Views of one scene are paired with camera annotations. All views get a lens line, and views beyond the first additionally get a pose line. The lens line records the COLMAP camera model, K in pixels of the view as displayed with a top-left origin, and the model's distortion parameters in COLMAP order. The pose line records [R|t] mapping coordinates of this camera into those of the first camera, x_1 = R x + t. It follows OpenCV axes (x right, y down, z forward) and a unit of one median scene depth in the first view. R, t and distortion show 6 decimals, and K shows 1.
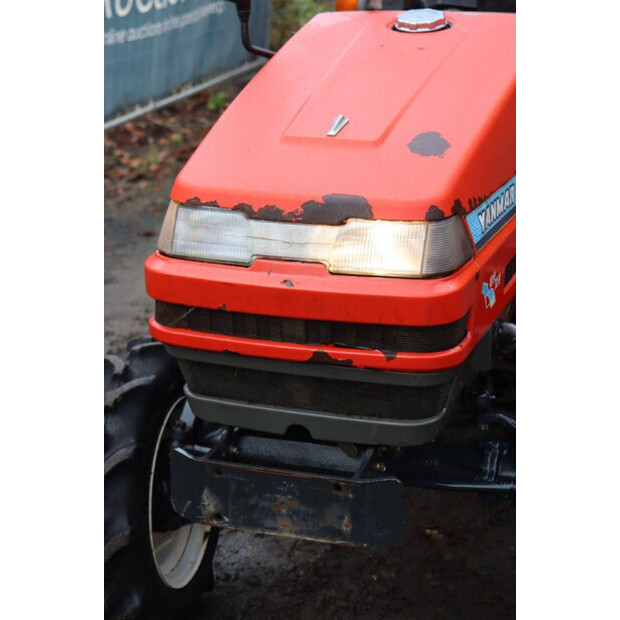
lens RADIAL K [[1440.7, 0, 308.5], [0, 1440.7, 310.7], [0, 0, 1]] dist [0.362983, 0.000000]
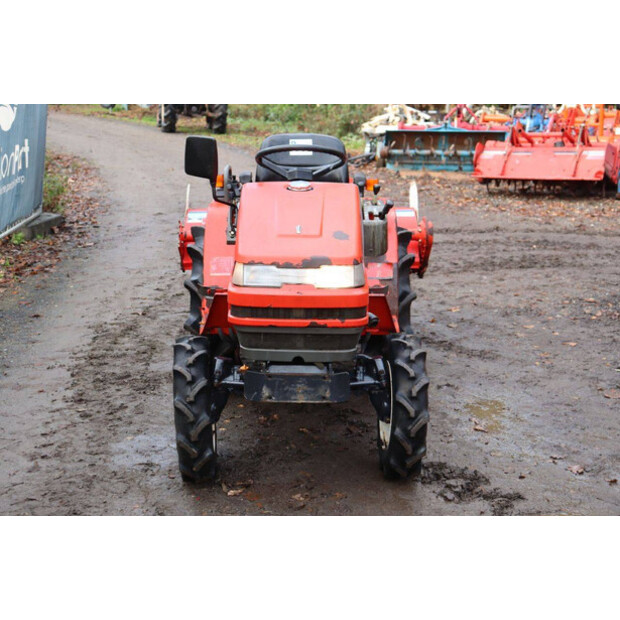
lens RADIAL K [[1075.9, 0, 307.0], [0, 1075.9, 308.4], [0, 0, 1]] dist [0.217779, 0.000000]
pose [[0.948487, -0.052657, 0.312409, -0.545952], [0.078166, 0.994502, -0.069691, 0.127400], [-0.307021, 0.090520, 0.947388, -0.671108]]
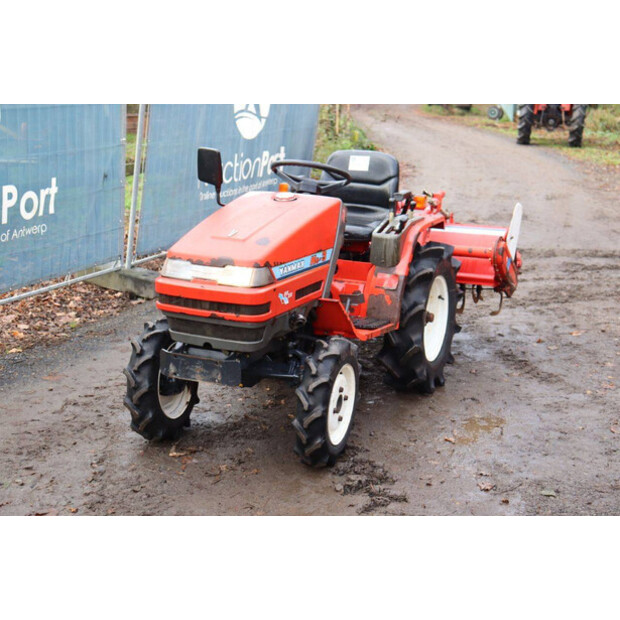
lens RADIAL K [[1053.5, 0, 307.1], [0, 1053.5, 313.2], [0, 0, 1]] dist [0.159099, 0.000000]
pose [[0.995197, 0.057312, -0.079356, 0.337434], [-0.063102, 0.995371, -0.072491, 0.159261], [0.074834, 0.077150, 0.994207, -0.959516]]
